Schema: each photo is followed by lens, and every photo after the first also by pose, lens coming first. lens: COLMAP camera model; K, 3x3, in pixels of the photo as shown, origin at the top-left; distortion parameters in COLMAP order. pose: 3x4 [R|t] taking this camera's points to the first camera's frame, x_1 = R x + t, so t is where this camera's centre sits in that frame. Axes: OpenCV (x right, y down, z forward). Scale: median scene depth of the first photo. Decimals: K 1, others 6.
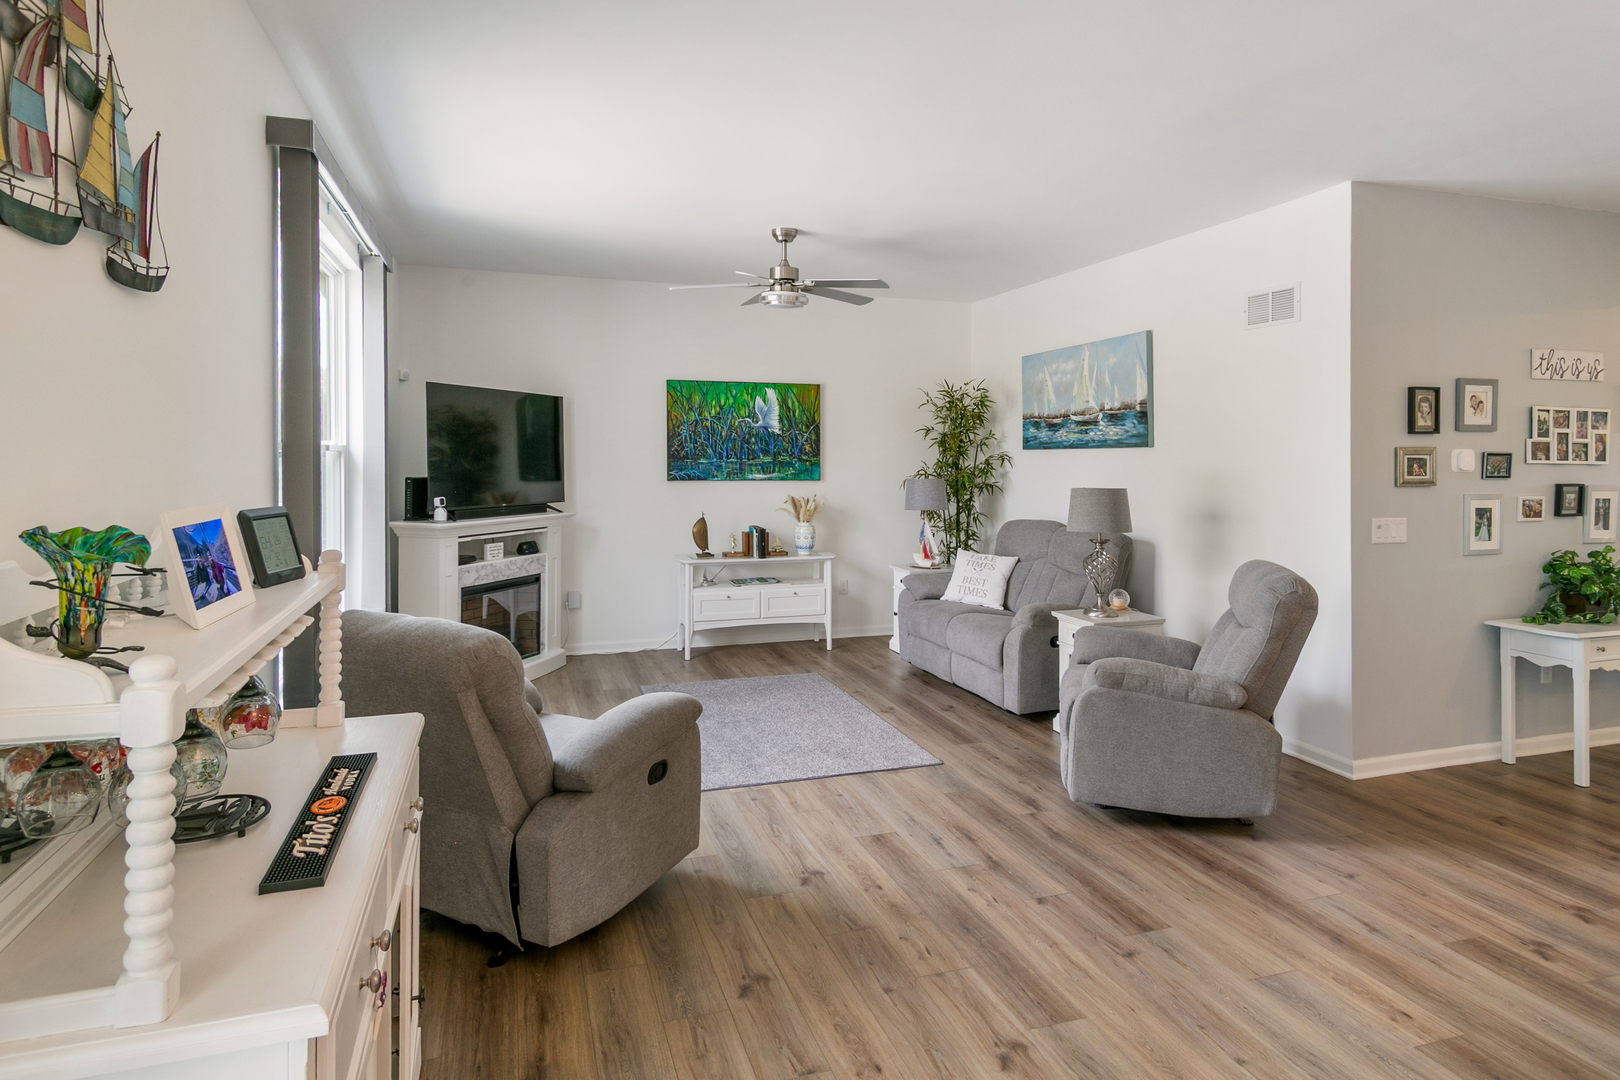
lens RADIAL K [[895.3, 0, 833.2], [0, 895.3, 451.1], [0, 0, 1]] dist [0.025223, -0.009915]
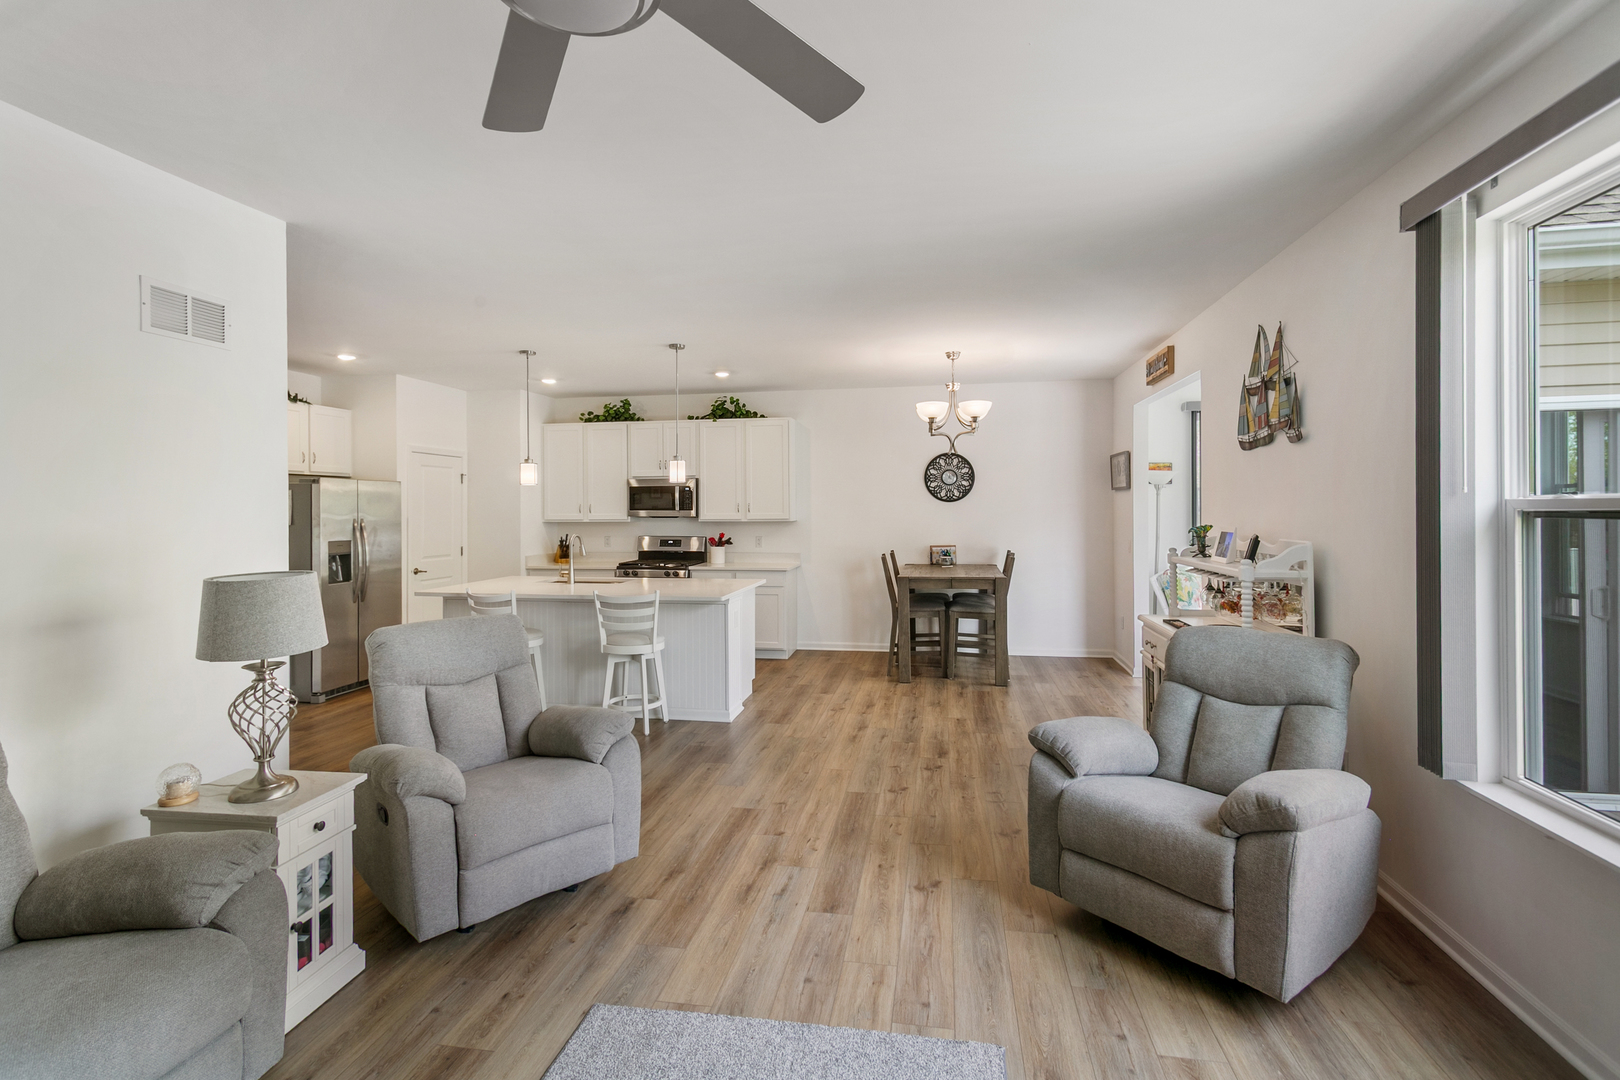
lens RADIAL K [[751.6, 0, 777.6], [0, 751.6, 508.9], [0, 0, 1]] dist [0.020964, -0.007444]
pose [[-0.841842, 0.001319, 0.539722, -0.249058], [0.001538, 0.999999, -0.000046, -0.000958], [-0.539721, 0.000791, -0.841843, 1.250388]]
